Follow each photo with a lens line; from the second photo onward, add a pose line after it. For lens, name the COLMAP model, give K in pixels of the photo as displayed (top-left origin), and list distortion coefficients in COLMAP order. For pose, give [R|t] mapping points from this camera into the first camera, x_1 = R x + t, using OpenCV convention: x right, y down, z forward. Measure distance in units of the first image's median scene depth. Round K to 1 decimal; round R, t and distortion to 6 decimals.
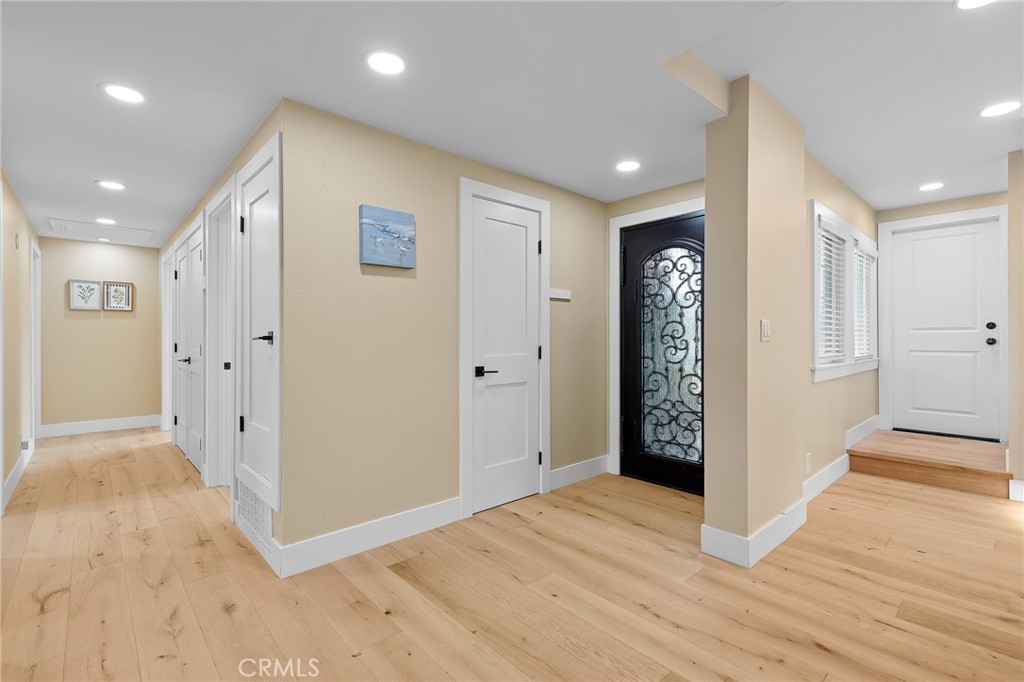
lens RADIAL K [[460.7, 0, 510.0], [0, 460.7, 341.1], [0, 0, 1]] dist [0.005802, -0.000656]
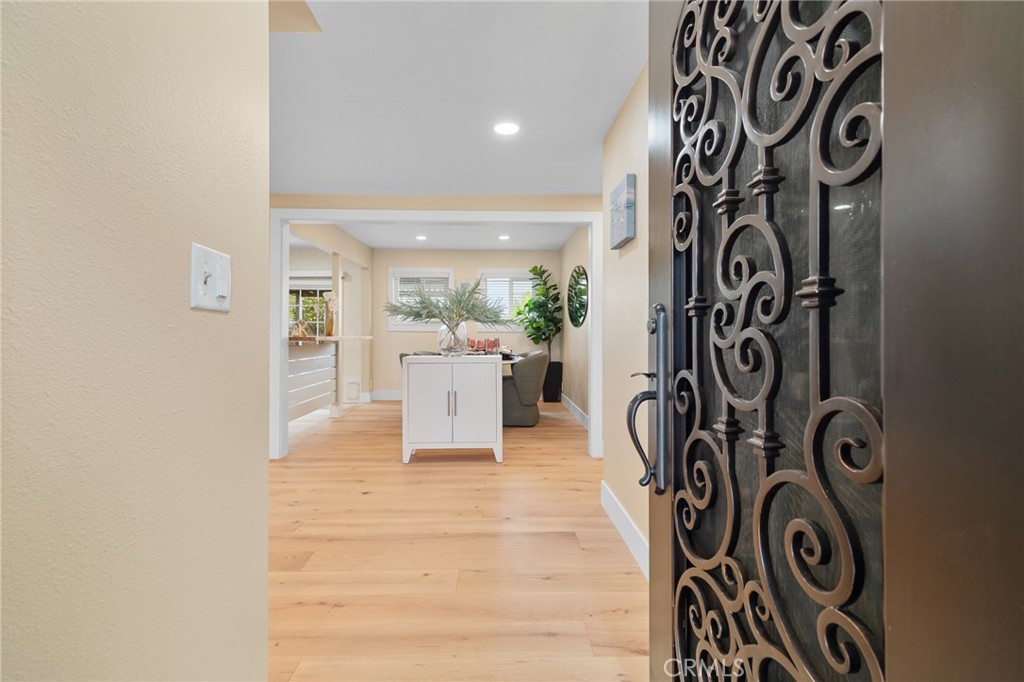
lens RADIAL K [[460.7, 0, 512.1], [0, 460.7, 330.5], [0, 0, 1]] dist [0.005802, -0.000656]
pose [[-0.647601, -0.001046, -0.761979, 0.695269], [-0.000899, 0.999999, -0.000609, 0.016822], [0.761979, 0.000291, -0.647602, 1.678539]]
